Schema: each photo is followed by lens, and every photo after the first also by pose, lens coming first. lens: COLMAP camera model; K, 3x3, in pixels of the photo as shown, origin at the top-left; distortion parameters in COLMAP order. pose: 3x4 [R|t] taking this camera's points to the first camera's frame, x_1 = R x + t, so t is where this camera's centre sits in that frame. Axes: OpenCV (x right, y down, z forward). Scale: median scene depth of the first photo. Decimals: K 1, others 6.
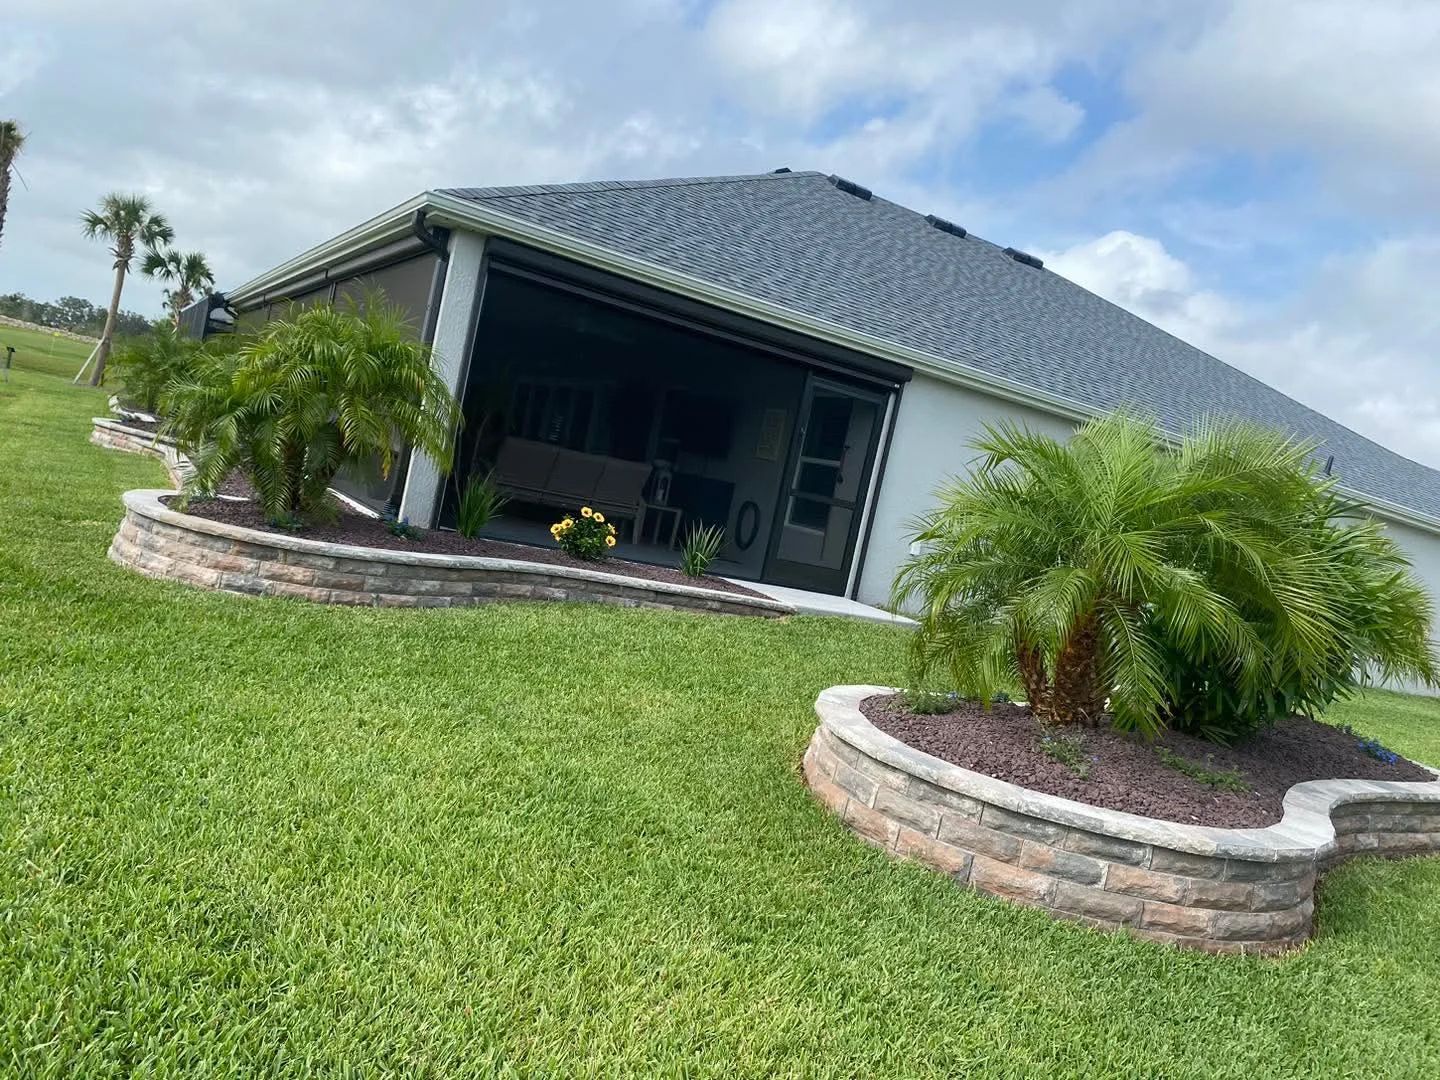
lens RADIAL K [[1088.1, 0, 720.0], [0, 1088.1, 540.0], [0, 0, 1]] dist [0.008517, -0.005294]
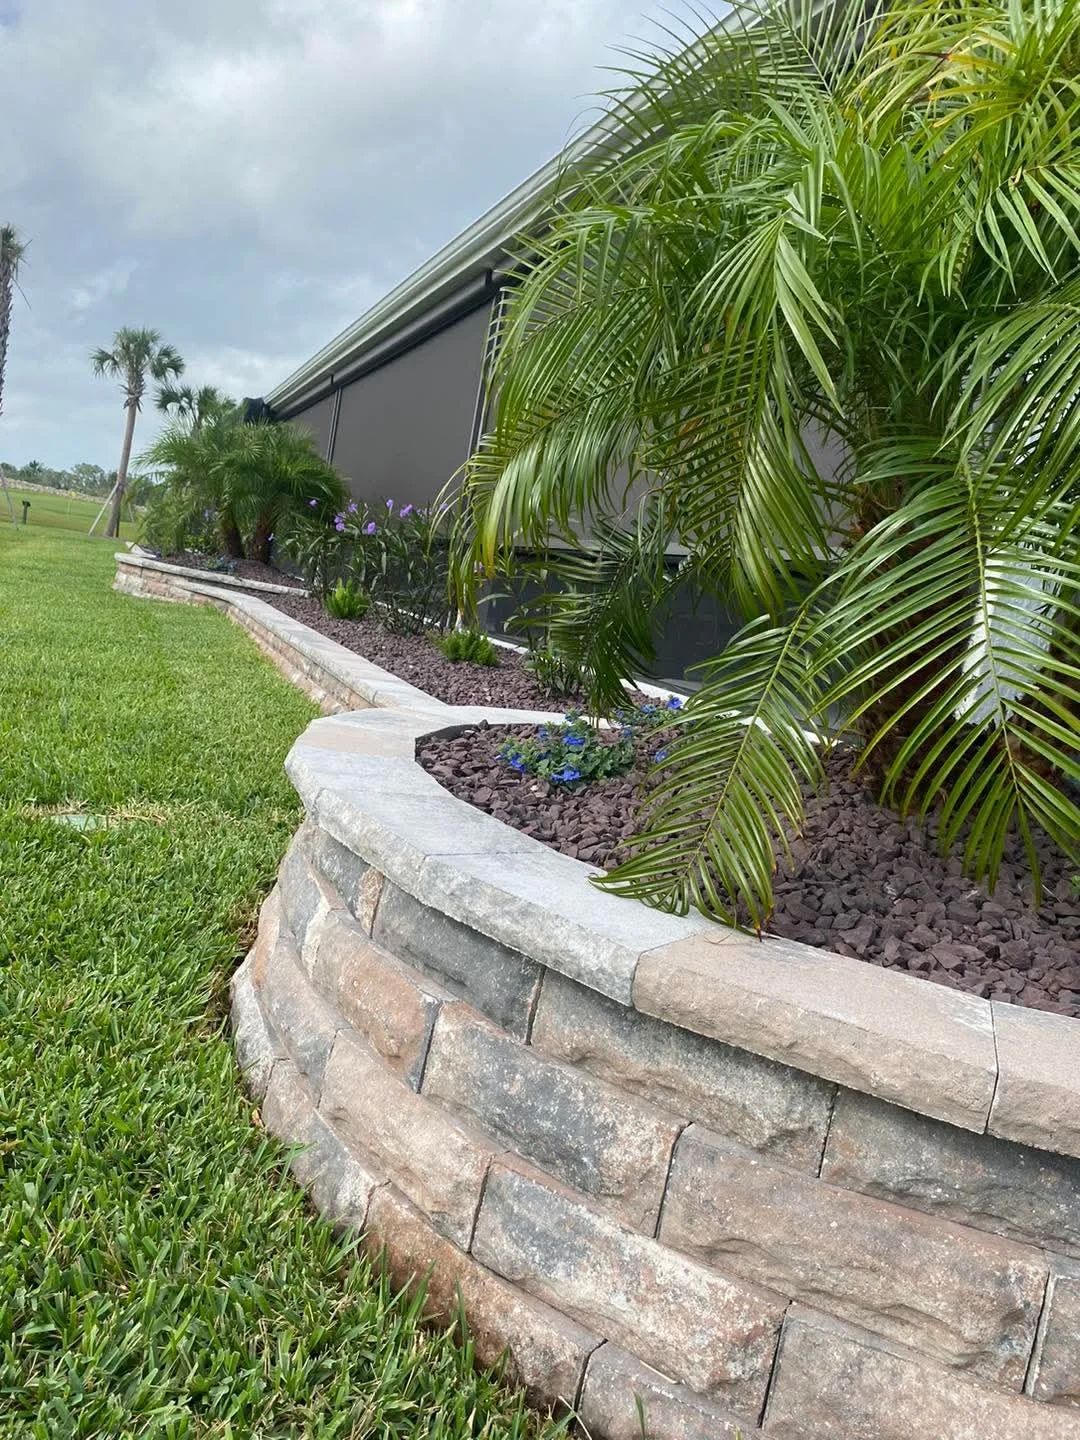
lens RADIAL K [[1088.1, 0, 540.0], [0, 1088.1, 720.0], [0, 0, 1]] dist [0.008517, -0.005294]
pose [[0.988800, -0.019479, -0.147972, -0.255223], [0.024883, 0.999086, 0.034760, -0.031356], [0.147160, -0.038053, 0.988380, 0.432935]]
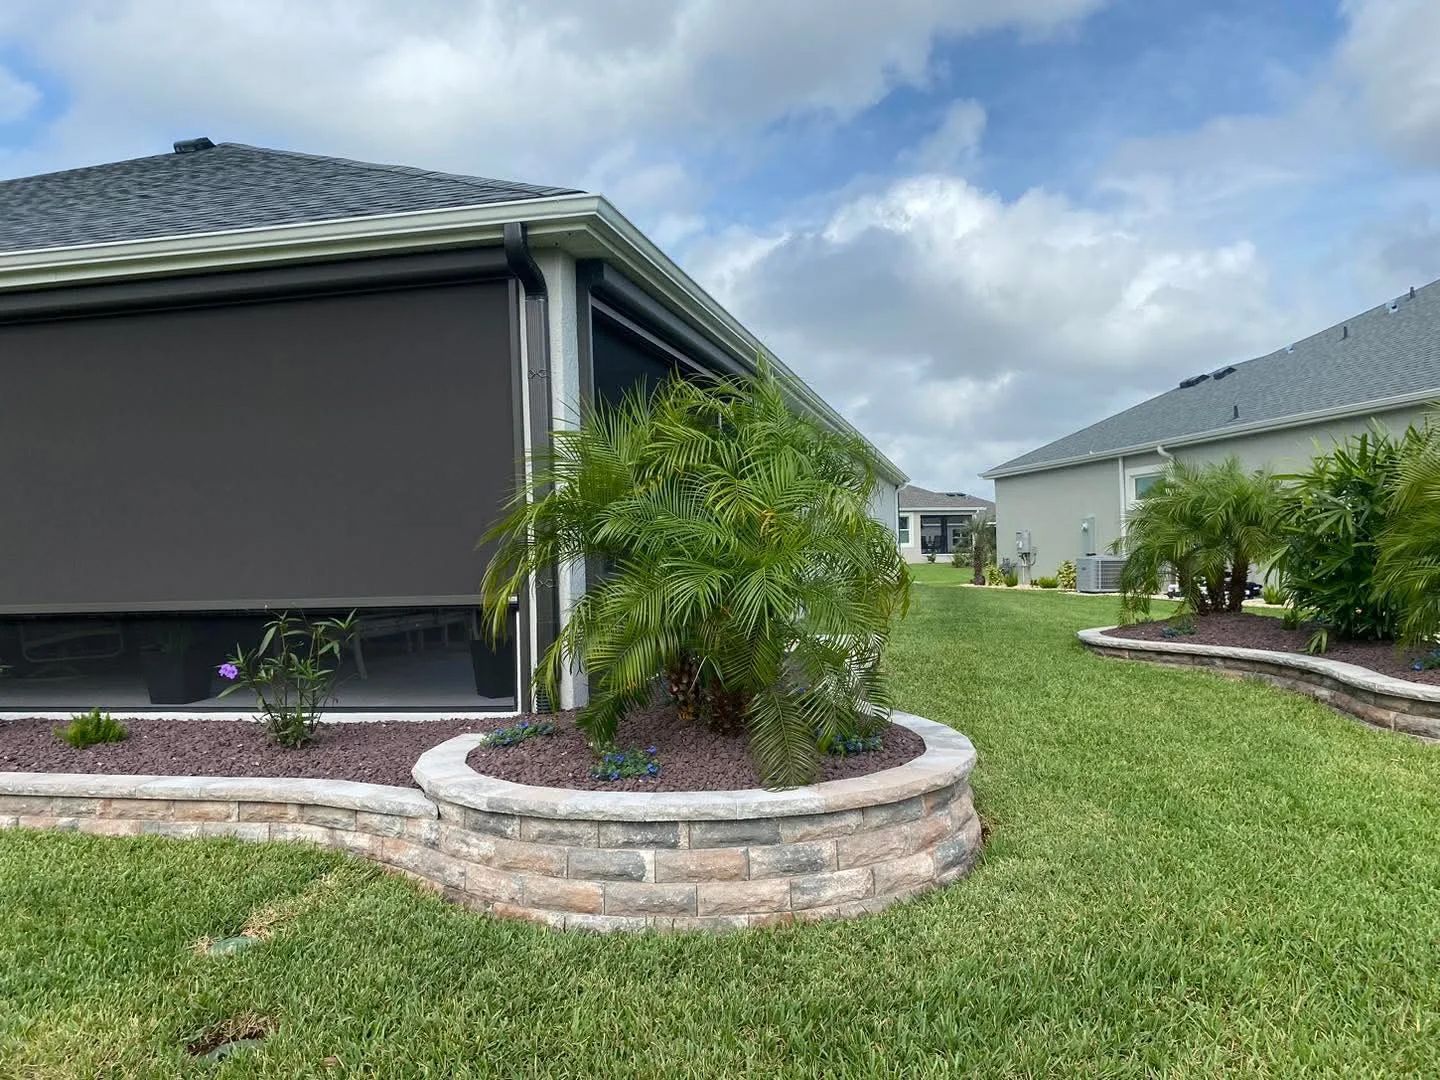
lens RADIAL K [[1109.7, 0, 720.0], [0, 1109.7, 540.0], [0, 0, 1]] dist [0.042662, -0.003384]
pose [[0.664268, -0.224173, 0.713088, -0.467170], [0.205869, 0.971943, 0.113773, -0.115556], [-0.718586, 0.071227, 0.691781, 0.322791]]
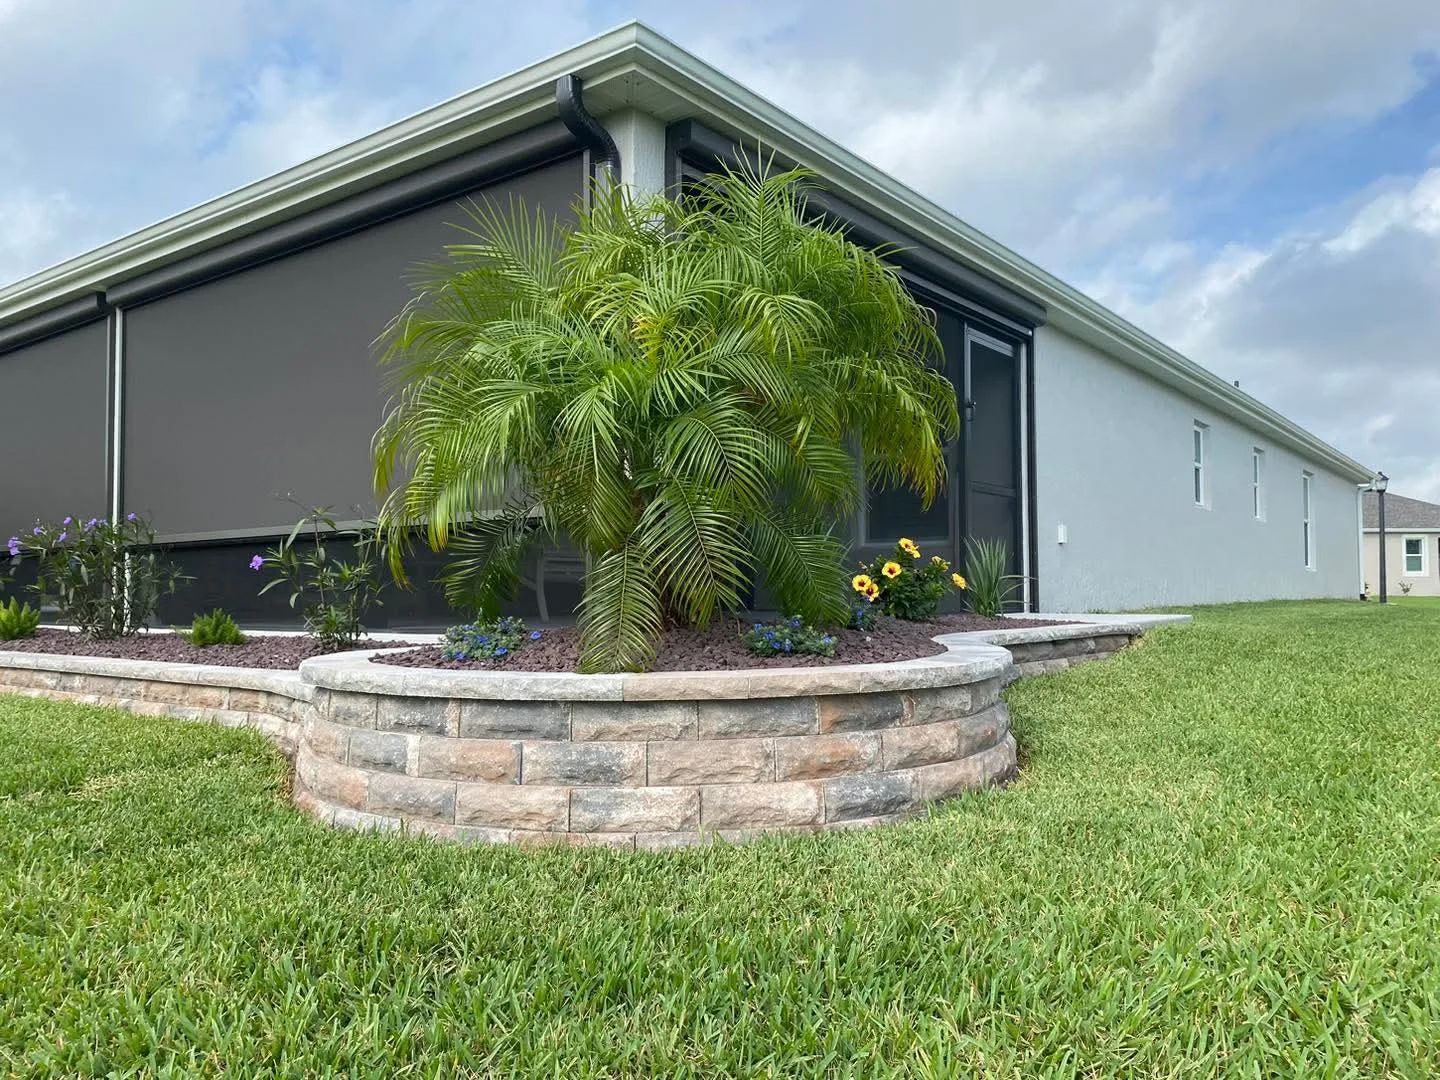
lens RADIAL K [[1117.1, 0, 749.3], [0, 1117.1, 545.4], [0, 0, 1]] dist [0.005941, -0.114390]
pose [[0.891860, -0.199428, 0.405973, -0.316721], [0.218037, 0.975940, 0.000422, -0.031638], [-0.396290, 0.088141, 0.913885, 0.309296]]
